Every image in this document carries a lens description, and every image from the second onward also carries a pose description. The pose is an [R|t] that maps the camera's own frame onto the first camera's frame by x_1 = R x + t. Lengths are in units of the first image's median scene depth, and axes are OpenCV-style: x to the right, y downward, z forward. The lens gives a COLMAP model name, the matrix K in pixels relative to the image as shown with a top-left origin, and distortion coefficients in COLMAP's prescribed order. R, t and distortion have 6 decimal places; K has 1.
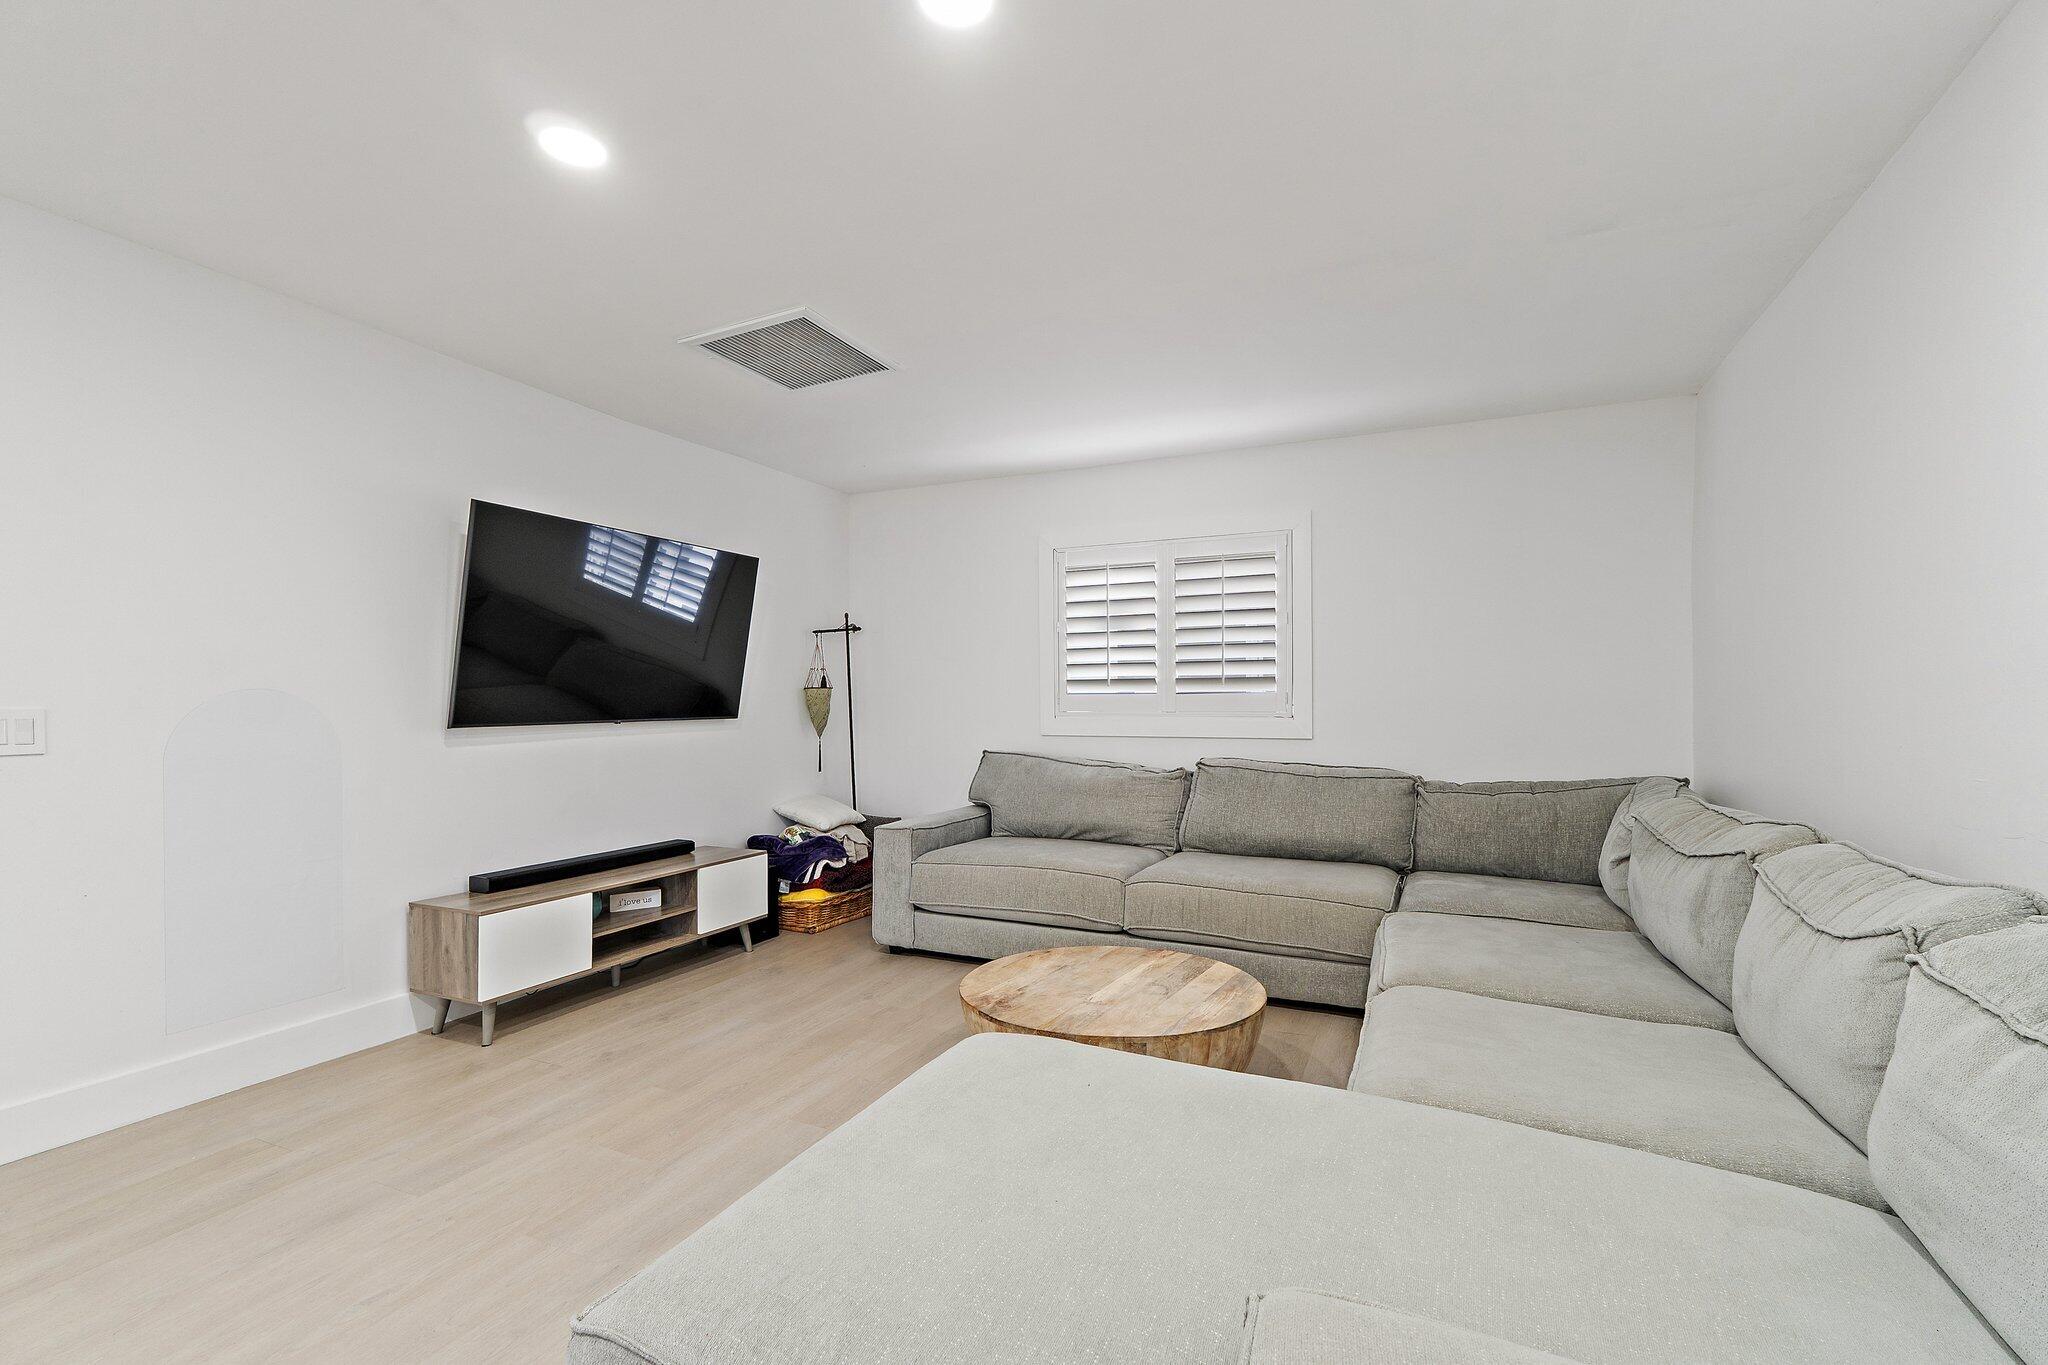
lens RADIAL K [[877.5, 0, 1039.7], [0, 877.5, 700.9], [0, 0, 1]] dist [-0.002314, -0.001473]
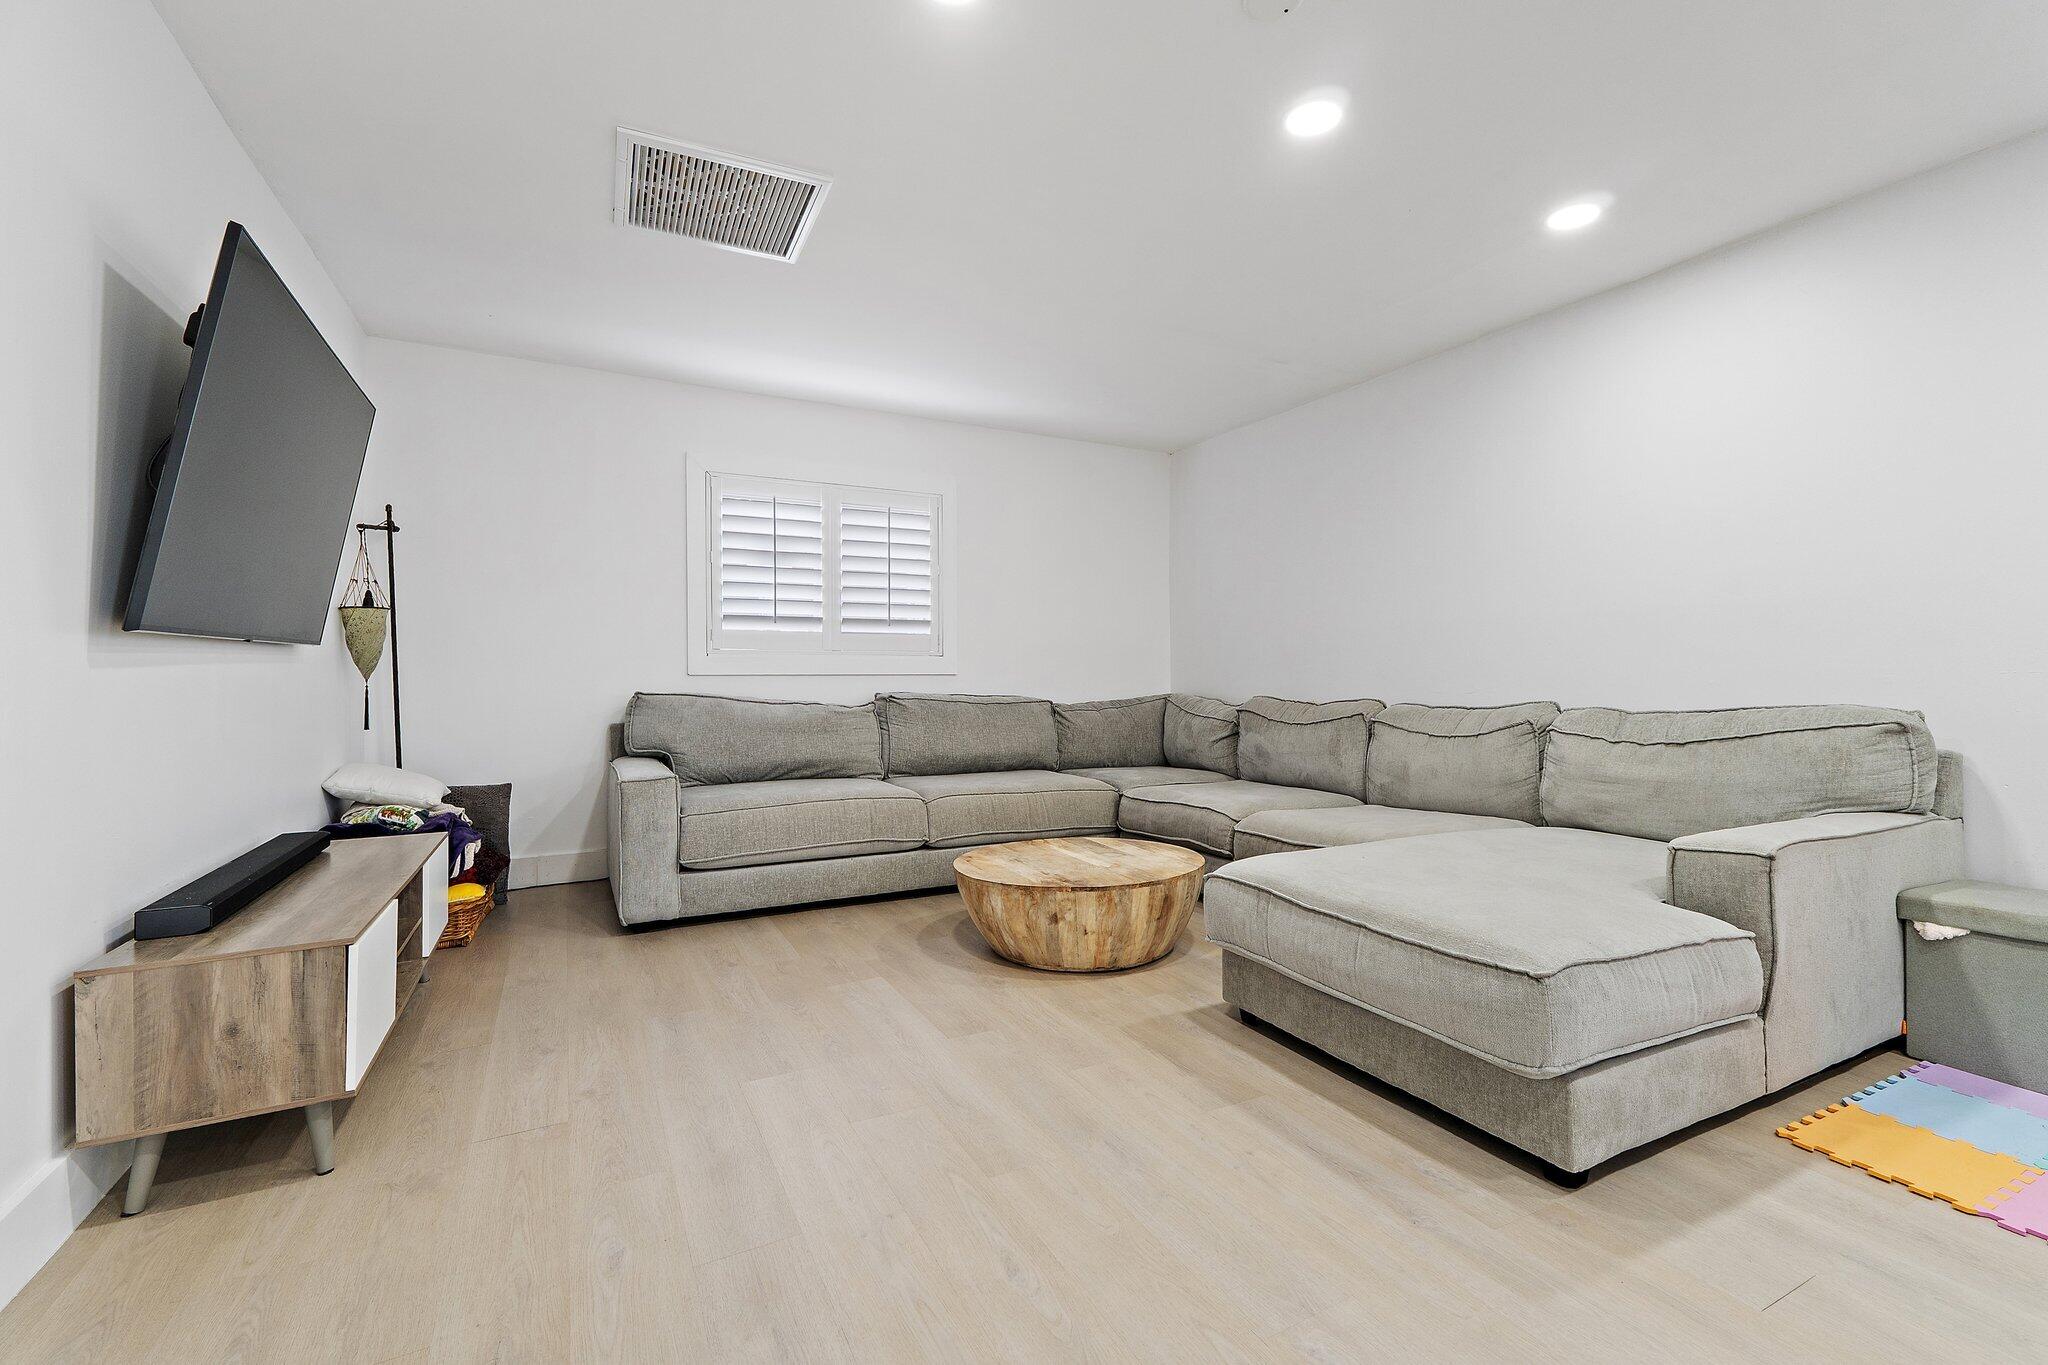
lens RADIAL K [[877.5, 0, 1045.2], [0, 877.5, 666.5], [0, 0, 1]] dist [-0.002314, -0.001473]
pose [[0.609730, 0.008606, 0.792562, -0.600673], [-0.001568, 0.999952, -0.009652, 0.047166], [-0.792608, 0.004642, 0.609714, 0.200657]]
